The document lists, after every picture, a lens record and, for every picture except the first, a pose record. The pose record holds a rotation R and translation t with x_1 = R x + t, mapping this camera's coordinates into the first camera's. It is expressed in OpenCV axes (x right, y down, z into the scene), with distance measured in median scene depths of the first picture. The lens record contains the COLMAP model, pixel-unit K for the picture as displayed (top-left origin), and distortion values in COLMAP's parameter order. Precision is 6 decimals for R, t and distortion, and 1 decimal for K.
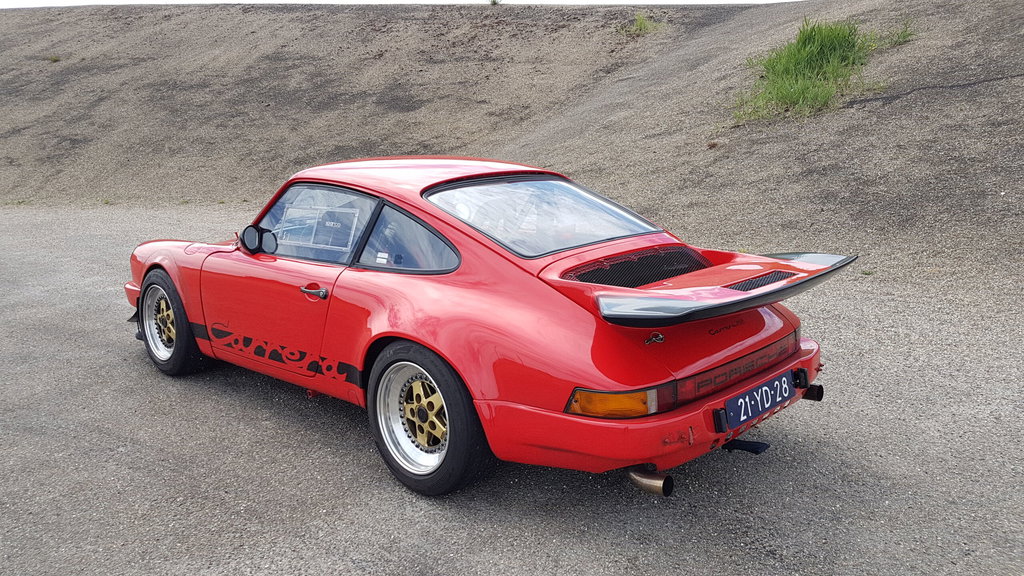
lens RADIAL K [[814.0, 0, 477.1], [0, 814.0, 292.2], [0, 0, 1]] dist [0.249546, -0.587758]
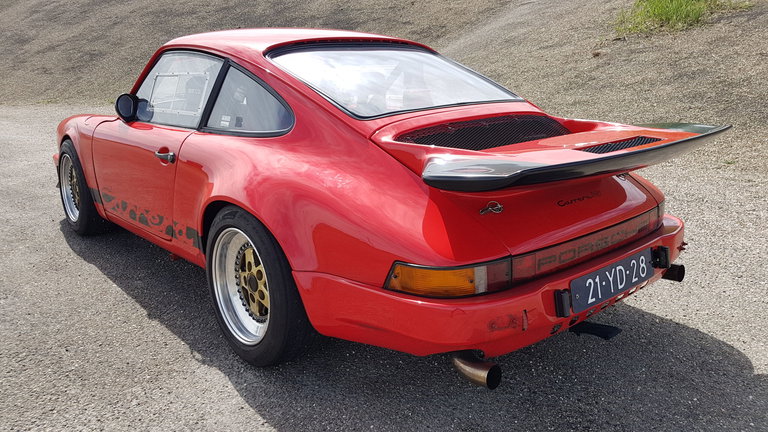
lens RADIAL K [[594.8, 0, 372.0], [0, 594.8, 218.4], [0, 0, 1]] dist [0.115292, -0.227066]
pose [[0.996065, 0.028074, -0.084063, 0.118354], [-0.023321, 0.998101, 0.057005, 0.028385], [0.085504, -0.054821, 0.994829, 0.296153]]
